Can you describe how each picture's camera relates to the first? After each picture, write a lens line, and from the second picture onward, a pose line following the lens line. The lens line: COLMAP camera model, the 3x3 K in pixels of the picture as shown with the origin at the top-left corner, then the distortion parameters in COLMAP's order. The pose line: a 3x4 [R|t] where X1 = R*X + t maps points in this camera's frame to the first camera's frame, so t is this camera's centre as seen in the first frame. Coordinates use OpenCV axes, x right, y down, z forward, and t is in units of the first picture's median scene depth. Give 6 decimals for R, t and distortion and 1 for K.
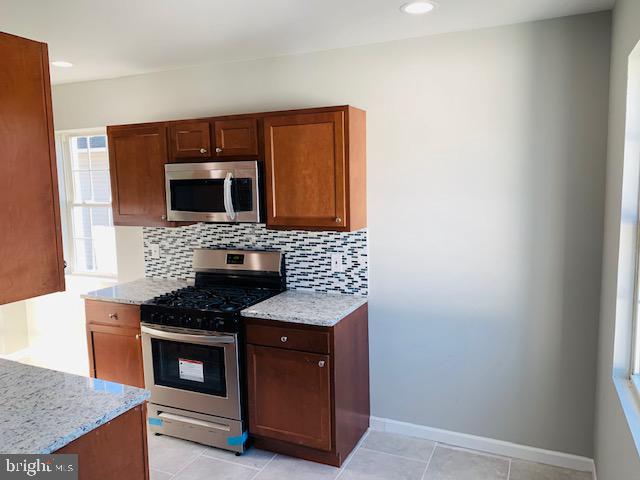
lens RADIAL K [[490.4, 0, 320.0], [0, 490.4, 240.0], [0, 0, 1]] dist [0.044910, -0.091209]
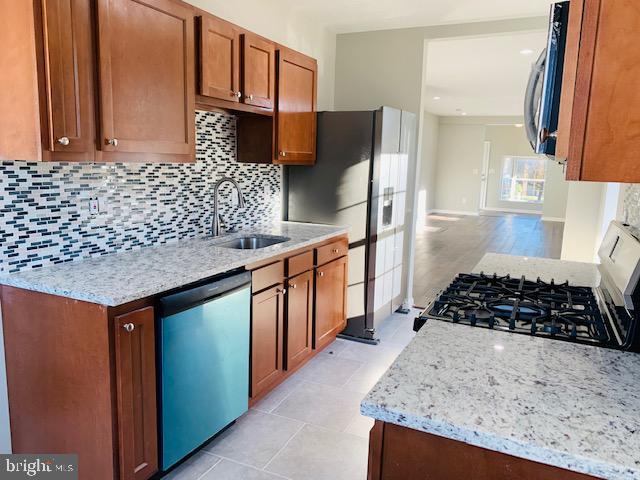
lens RADIAL K [[490.4, 0, 320.0], [0, 490.4, 240.0], [0, 0, 1]] dist [0.044910, -0.091209]
pose [[0.010605, -0.157029, 0.987537, -0.613085], [0.089611, 0.983768, 0.155467, 0.005513], [-0.995920, 0.086845, 0.024505, 0.639494]]
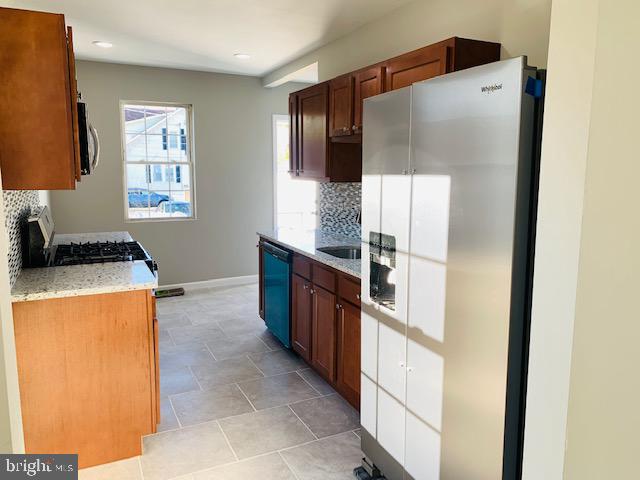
lens RADIAL K [[490.4, 0, 320.0], [0, 490.4, 240.0], [0, 0, 1]] dist [0.044910, -0.091209]
pose [[0.755420, 0.103783, -0.646970, 0.839588], [-0.088609, 0.994487, 0.056067, 0.058191], [0.649222, 0.014973, 0.760452, -0.011691]]
